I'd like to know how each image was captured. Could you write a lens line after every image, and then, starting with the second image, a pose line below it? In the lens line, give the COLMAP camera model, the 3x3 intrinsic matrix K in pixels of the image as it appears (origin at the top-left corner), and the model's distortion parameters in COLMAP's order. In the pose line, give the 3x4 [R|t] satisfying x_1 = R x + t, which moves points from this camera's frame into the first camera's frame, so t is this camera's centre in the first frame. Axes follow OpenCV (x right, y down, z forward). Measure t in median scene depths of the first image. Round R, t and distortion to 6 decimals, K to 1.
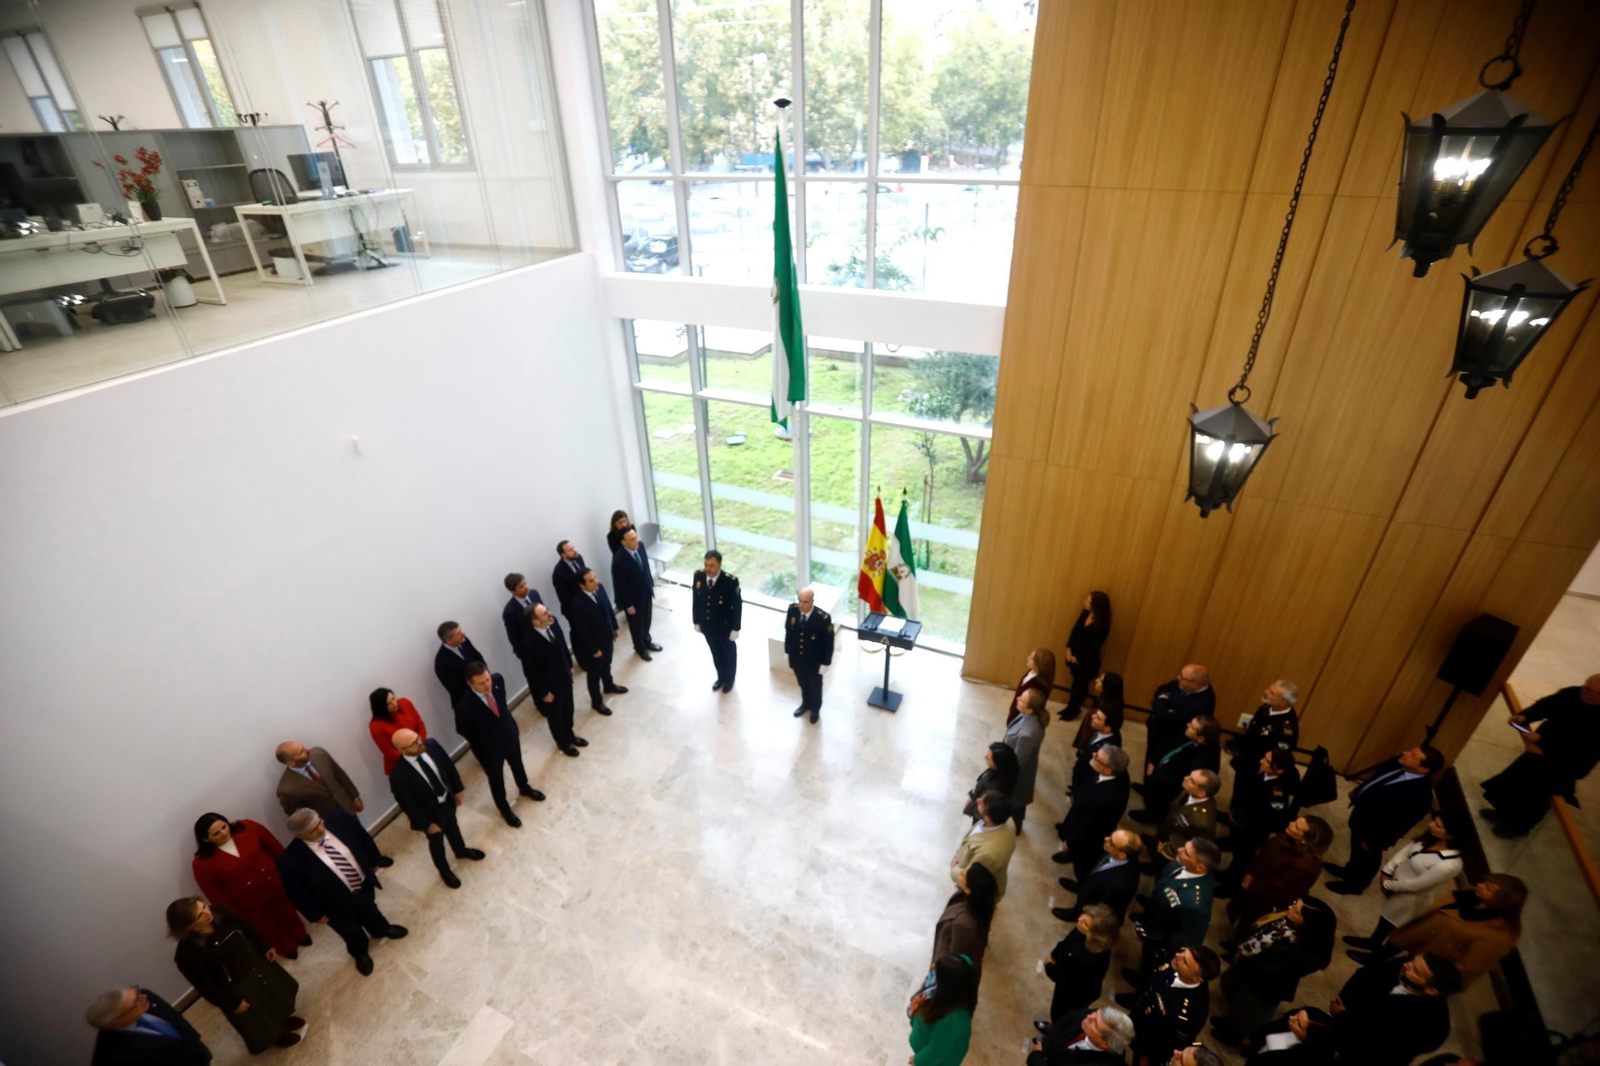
lens RADIAL K [[728.5, 0, 800.0], [0, 728.5, 533.0], [0, 0, 1]] dist [-0.075999, 0.030628]
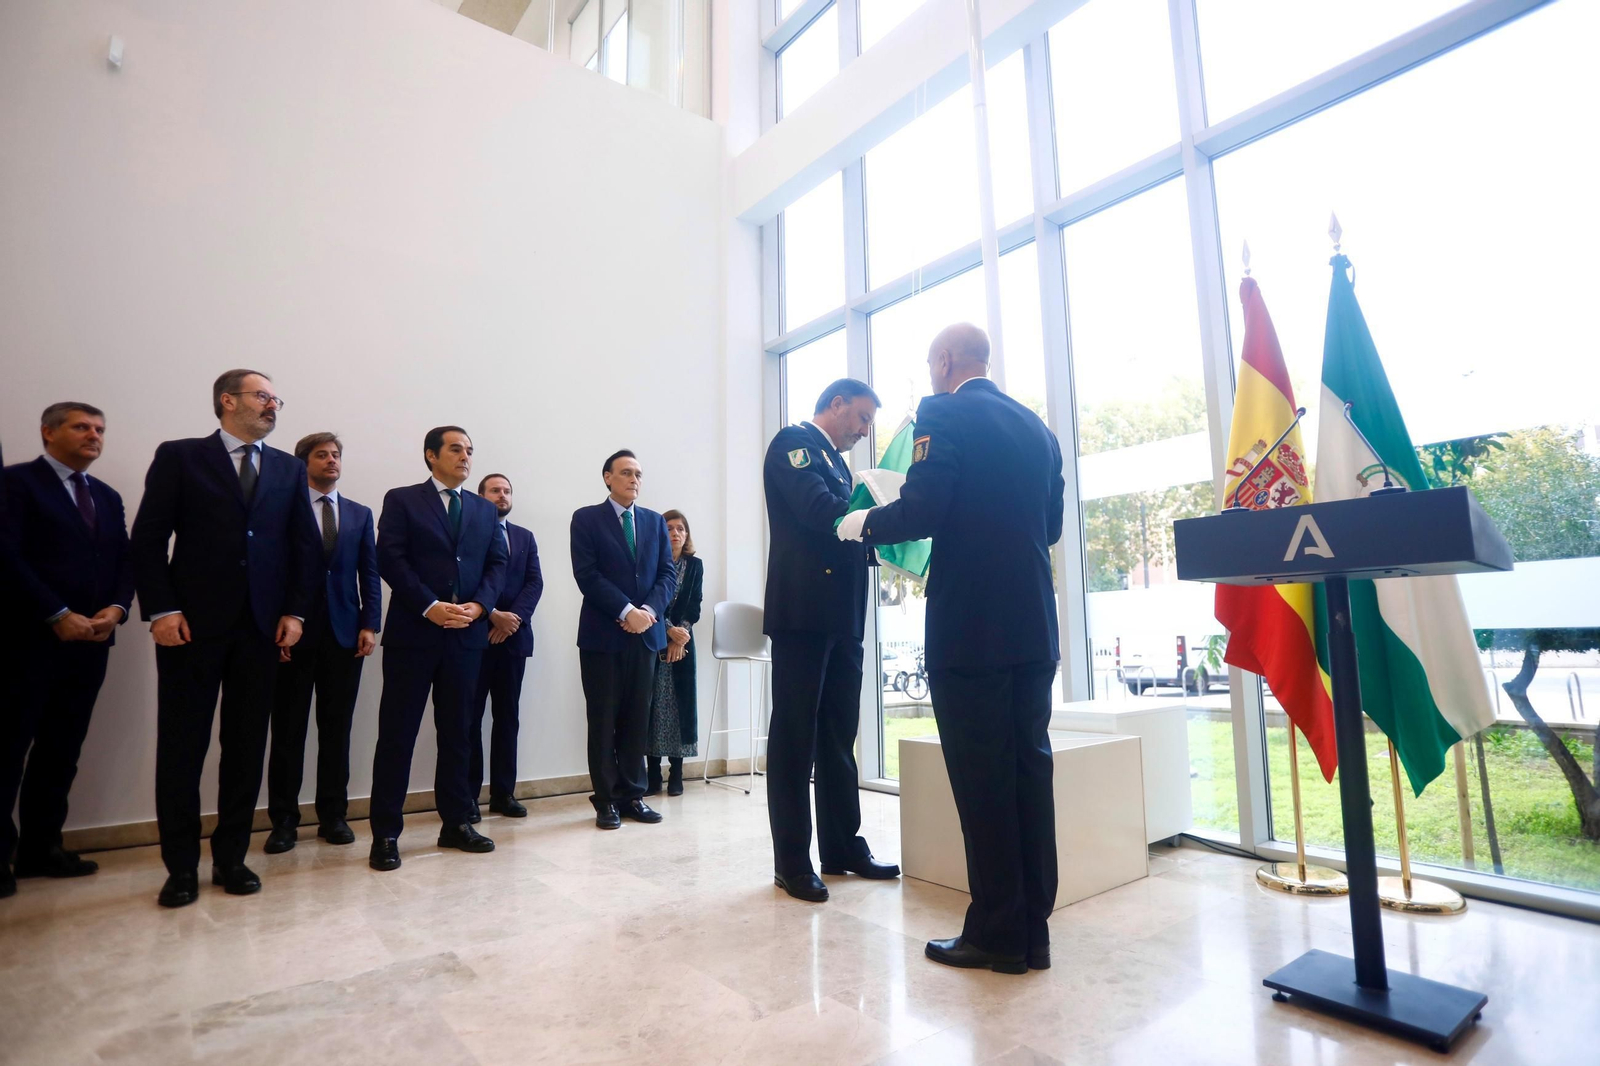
lens RADIAL K [[828.1, 0, 799.3], [0, 828.1, 534.3], [0, 0, 1]] dist [-0.068582, 0.035760]
pose [[0.887588, -0.053706, -0.457497, 0.107045], [-0.234868, 0.801617, -0.549771, 0.354705], [0.396263, 0.595421, 0.698891, 0.886067]]
